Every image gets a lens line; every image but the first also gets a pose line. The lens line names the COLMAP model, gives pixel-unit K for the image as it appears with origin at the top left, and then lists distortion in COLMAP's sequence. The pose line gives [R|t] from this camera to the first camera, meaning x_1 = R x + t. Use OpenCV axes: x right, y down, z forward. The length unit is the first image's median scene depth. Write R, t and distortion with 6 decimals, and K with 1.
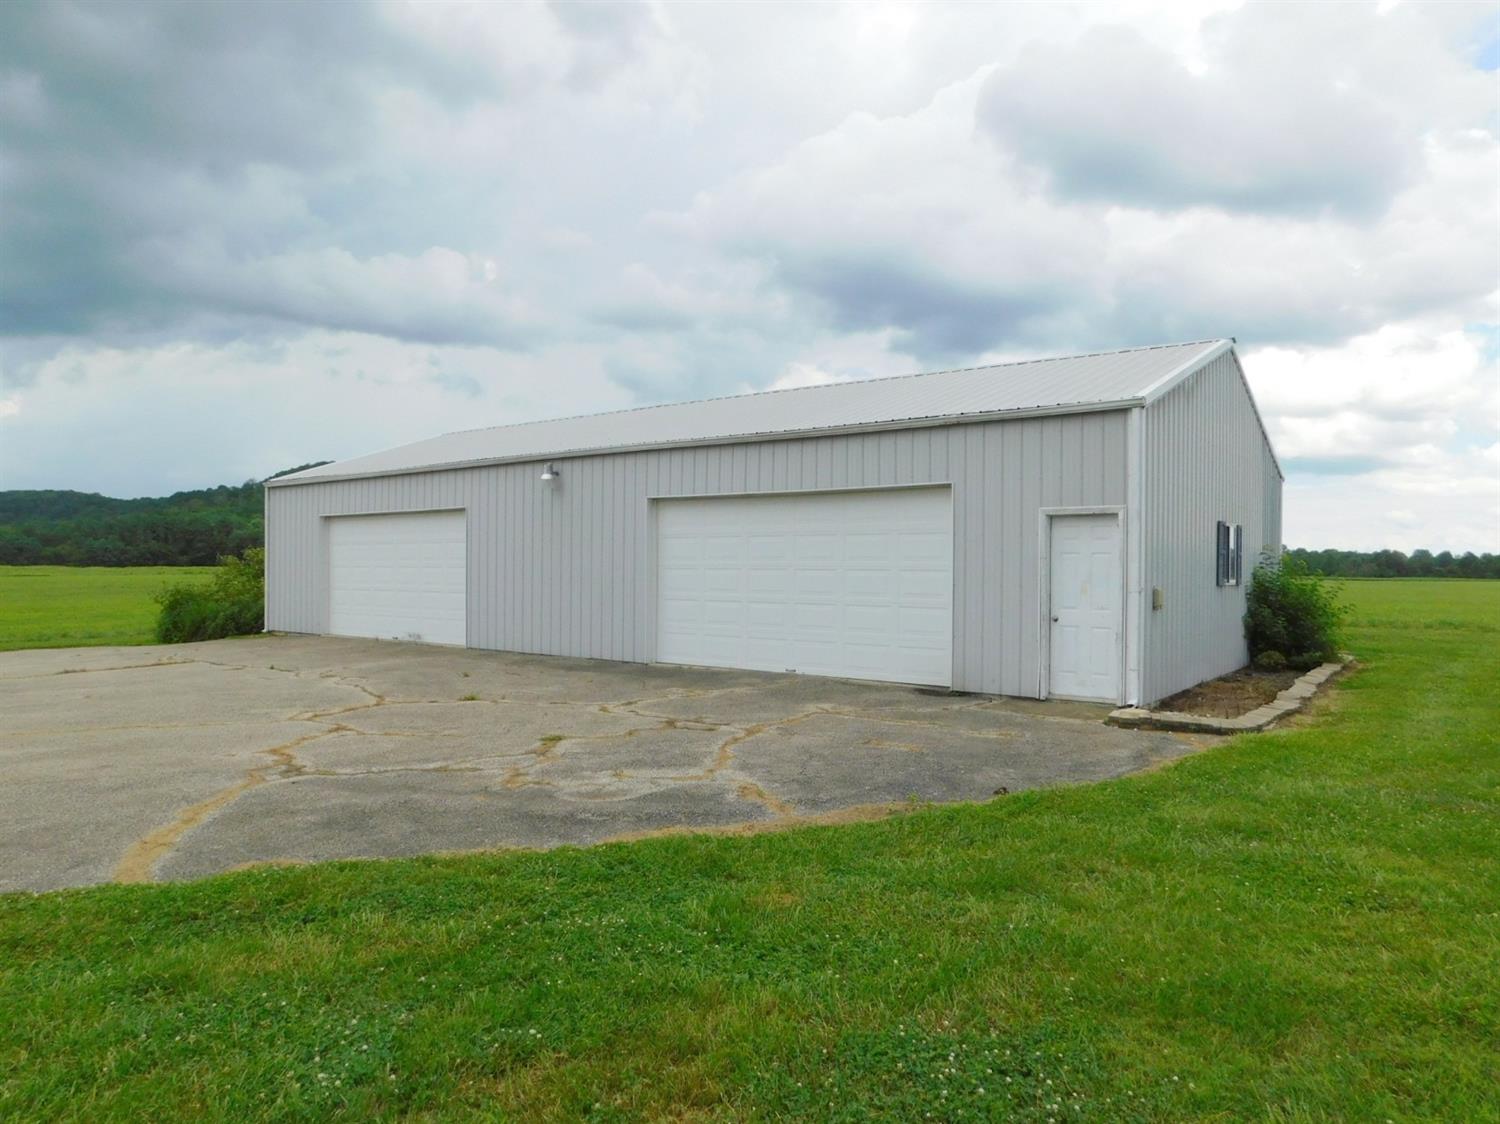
lens RADIAL K [[994.9, 0, 750.0], [0, 994.9, 562.0], [0, 0, 1]] dist [-0.067860, 0.056964]
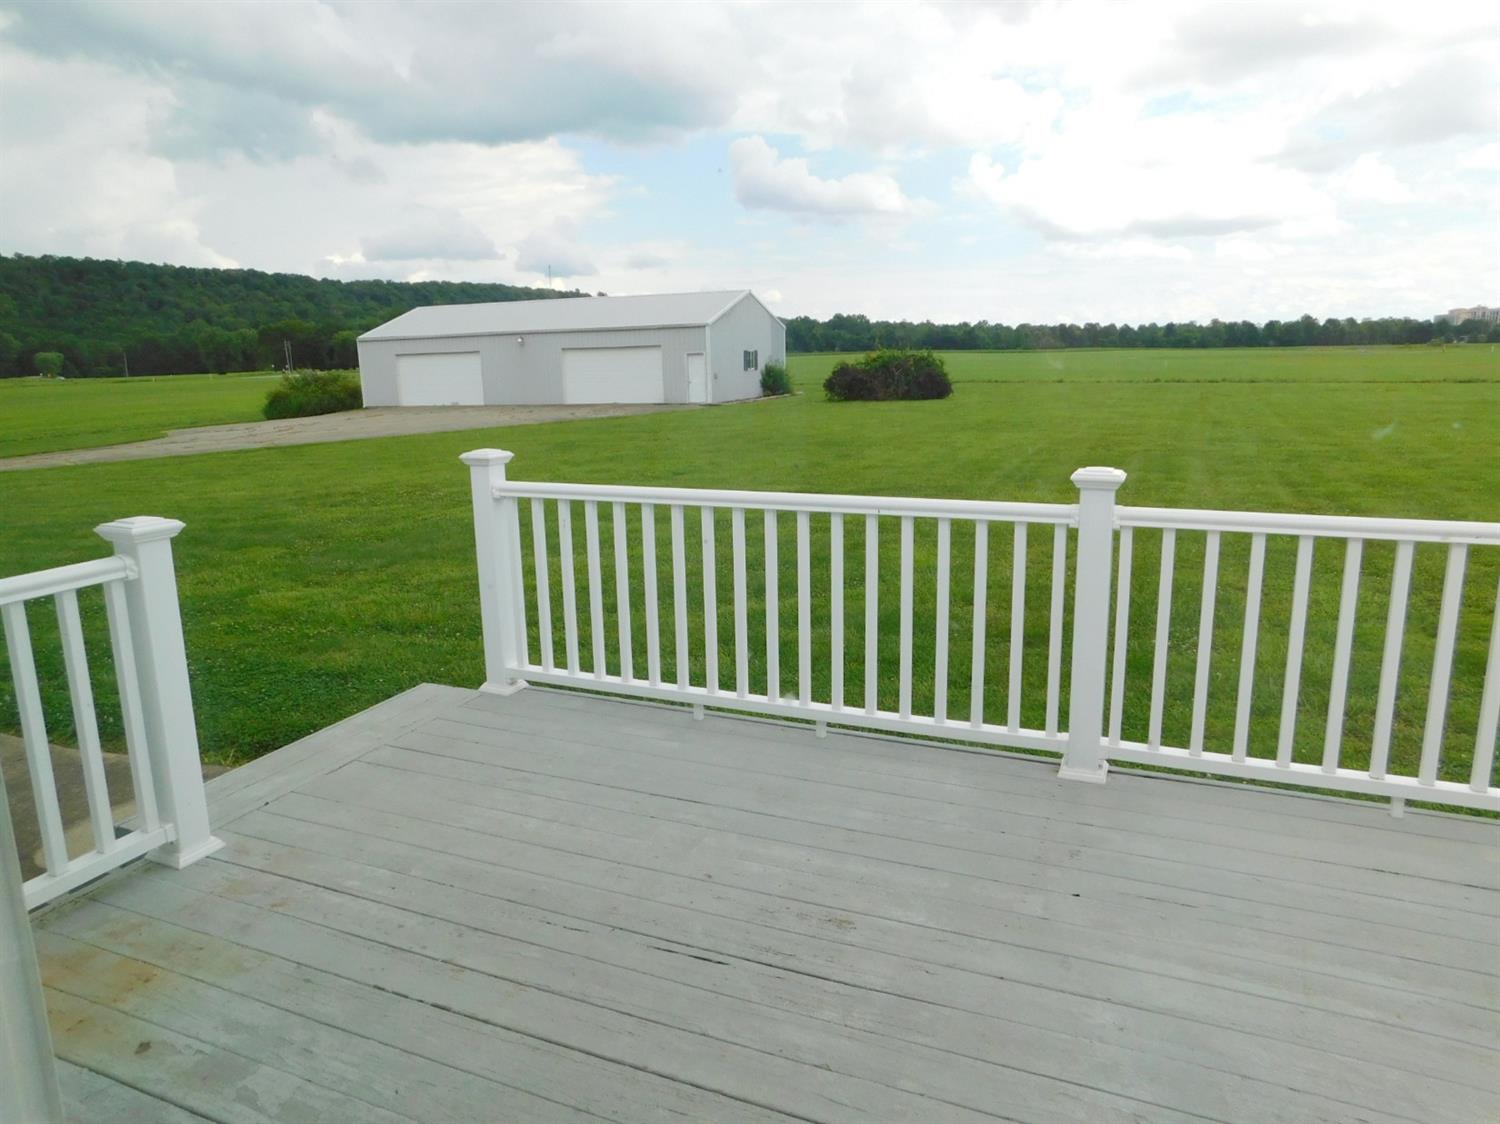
lens RADIAL K [[994.9, 0, 750.0], [0, 994.9, 562.0], [0, 0, 1]] dist [-0.067860, 0.056964]
pose [[0.960905, -0.085546, 0.263332, -0.382104], [0.027758, 0.976046, 0.215787, -0.059908], [-0.275484, -0.200041, 0.940262, -2.010265]]
